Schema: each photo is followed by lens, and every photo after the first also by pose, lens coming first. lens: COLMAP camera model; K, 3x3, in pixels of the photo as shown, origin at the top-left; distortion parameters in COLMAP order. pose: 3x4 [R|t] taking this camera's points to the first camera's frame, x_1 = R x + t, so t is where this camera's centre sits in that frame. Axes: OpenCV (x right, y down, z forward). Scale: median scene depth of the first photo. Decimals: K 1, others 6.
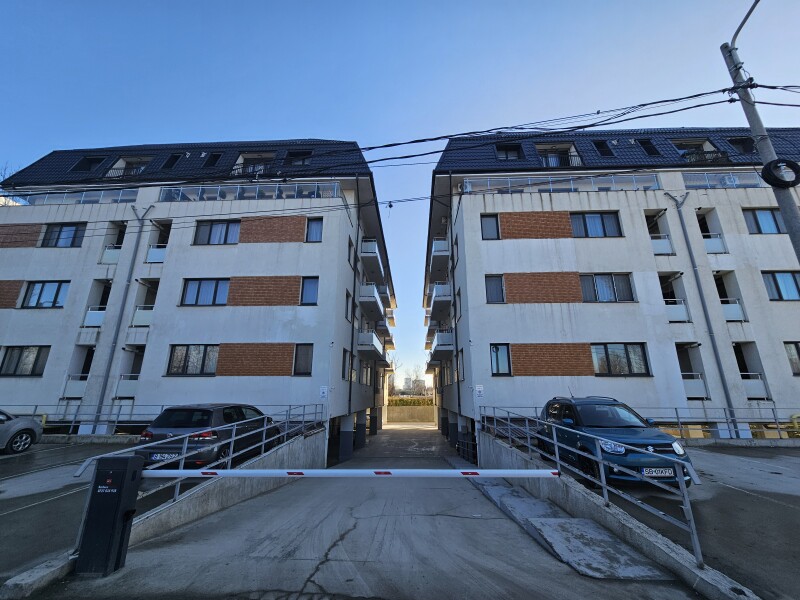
lens RADIAL K [[324.7, 0, 401.9], [0, 324.7, 302.4], [0, 0, 1]] dist [-0.000375, -0.000157]
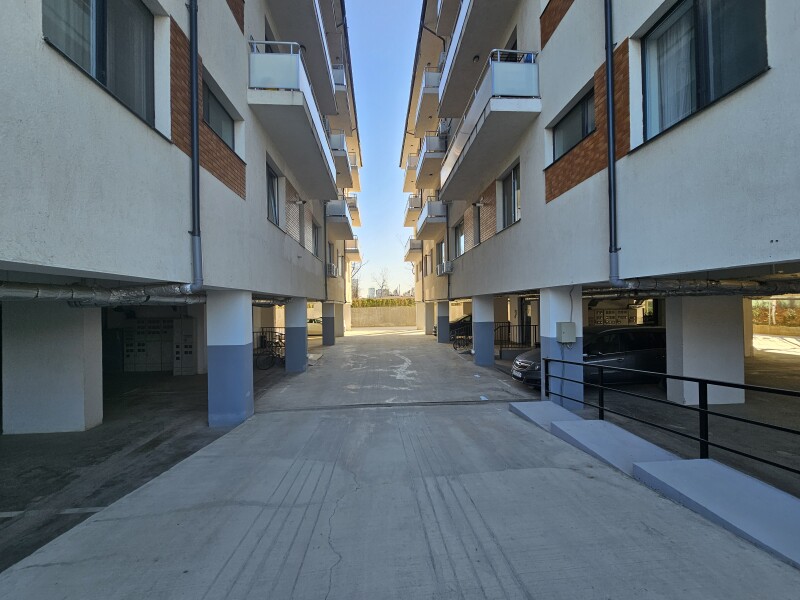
lens RADIAL K [[326.1, 0, 398.5], [0, 326.1, 301.4], [0, 0, 1]] dist [0.000884, 0.000038]
pose [[0.994807, -0.014761, 0.100707, -0.014556], [-0.012502, 0.964214, 0.264832, 0.135144], [-0.101012, -0.264716, 0.959022, 0.347205]]
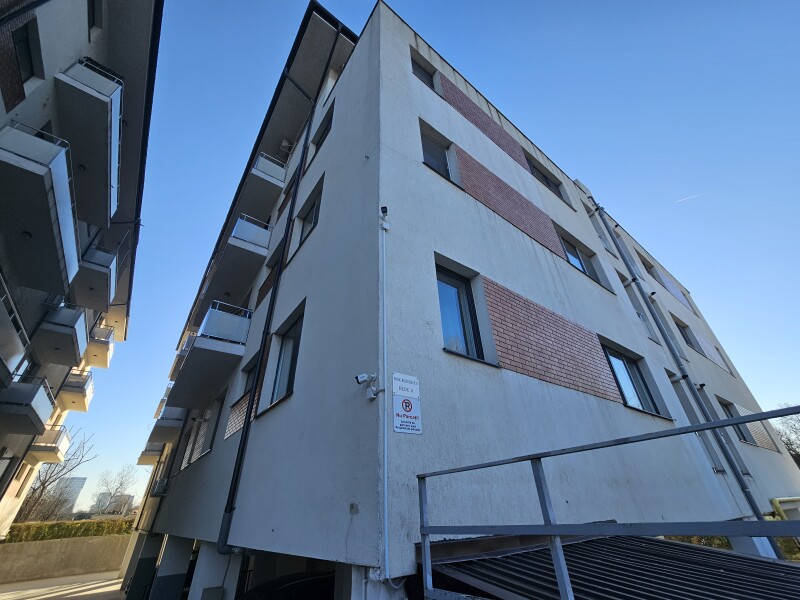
lens RADIAL K [[320.4, 0, 400.0], [0, 320.4, 300.0], [0, 0, 1]] dist [0.000459, 0.000096]
pose [[0.776122, 0.320120, 0.543284, 0.038821], [-0.138148, 0.926947, -0.348832, 0.105253], [-0.615264, 0.195683, 0.763648, 0.307947]]
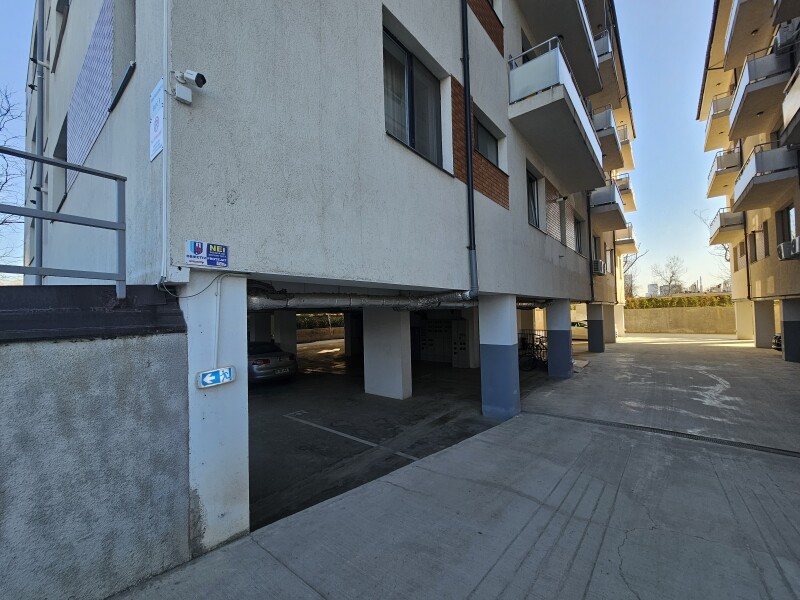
lens RADIAL K [[324.7, 0, 401.9], [0, 324.7, 302.4], [0, 0, 1]] dist [-0.000375, -0.000157]
pose [[0.801435, -0.039021, -0.596808, -0.017708], [0.189784, 0.962890, 0.191899, 0.133936], [0.567172, -0.267059, 0.779099, 0.343911]]
